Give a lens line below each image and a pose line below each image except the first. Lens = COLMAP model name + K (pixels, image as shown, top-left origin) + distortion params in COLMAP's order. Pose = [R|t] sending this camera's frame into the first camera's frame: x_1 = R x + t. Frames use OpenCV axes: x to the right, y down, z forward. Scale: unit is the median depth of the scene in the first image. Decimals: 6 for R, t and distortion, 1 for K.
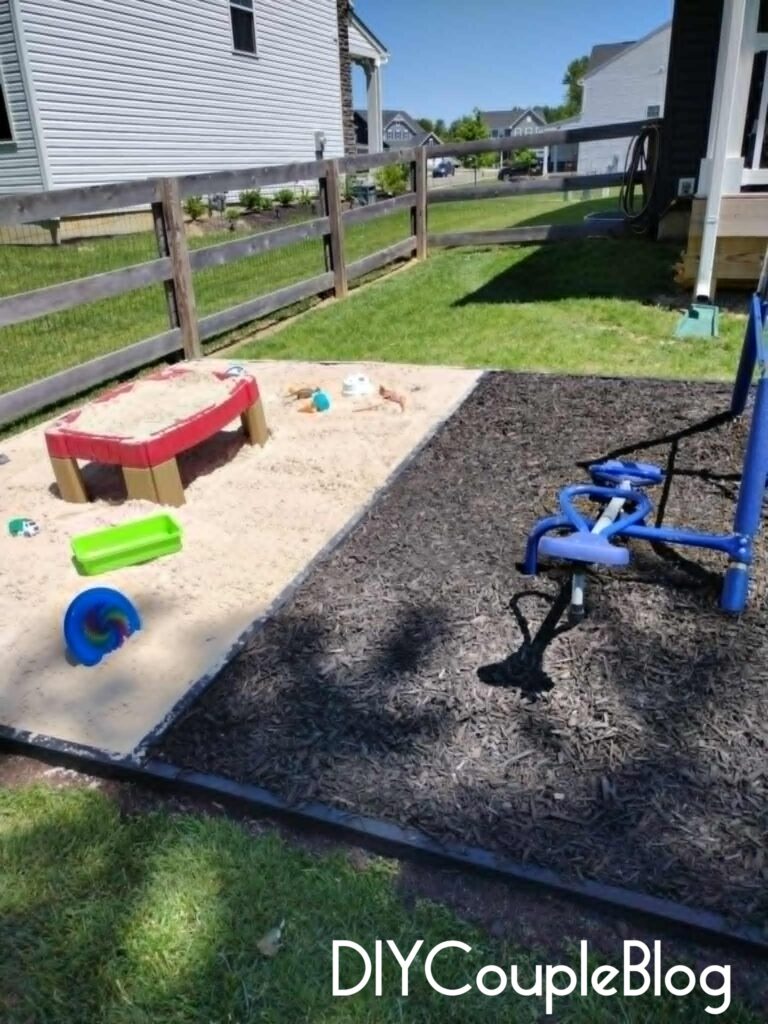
lens RADIAL K [[773.3, 0, 384.0], [0, 773.3, 512.0], [0, 0, 1]] dist [0.052208, -0.088534]
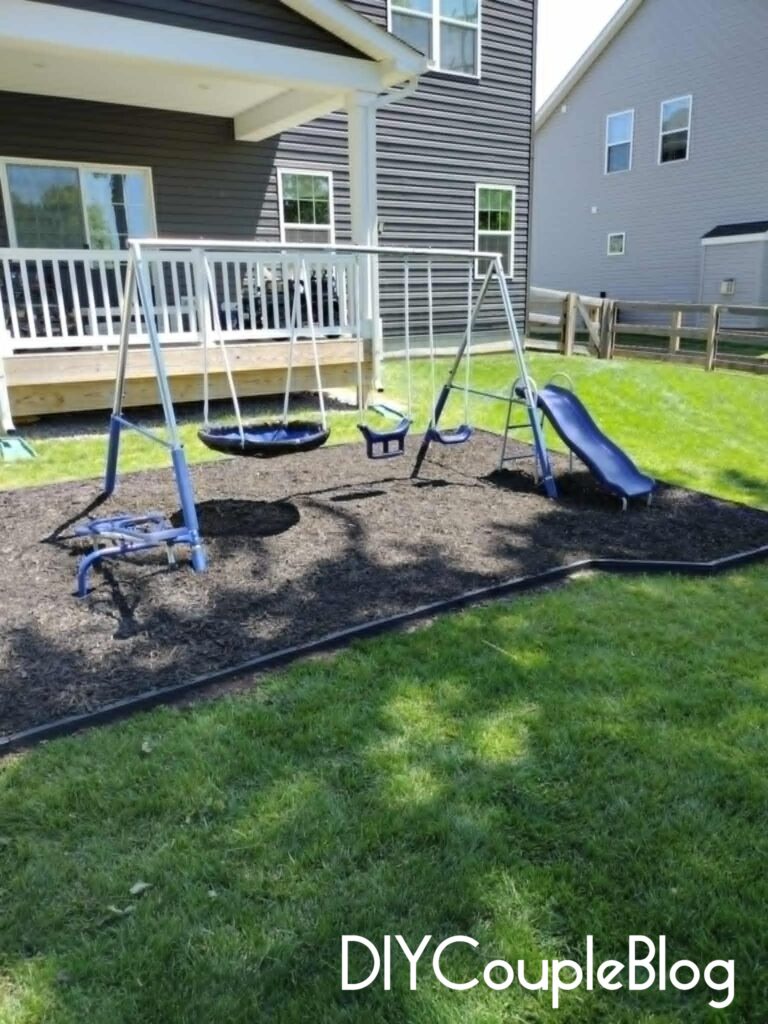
lens RADIAL K [[768.5, 0, 380.5], [0, 768.5, 509.4], [0, 0, 1]] dist [0.061636, -0.095864]
pose [[0.534567, -0.199836, 0.821160, -0.246303], [0.341243, 0.939952, 0.006599, 0.036763], [-0.773170, 0.276687, 0.570659, -0.131944]]
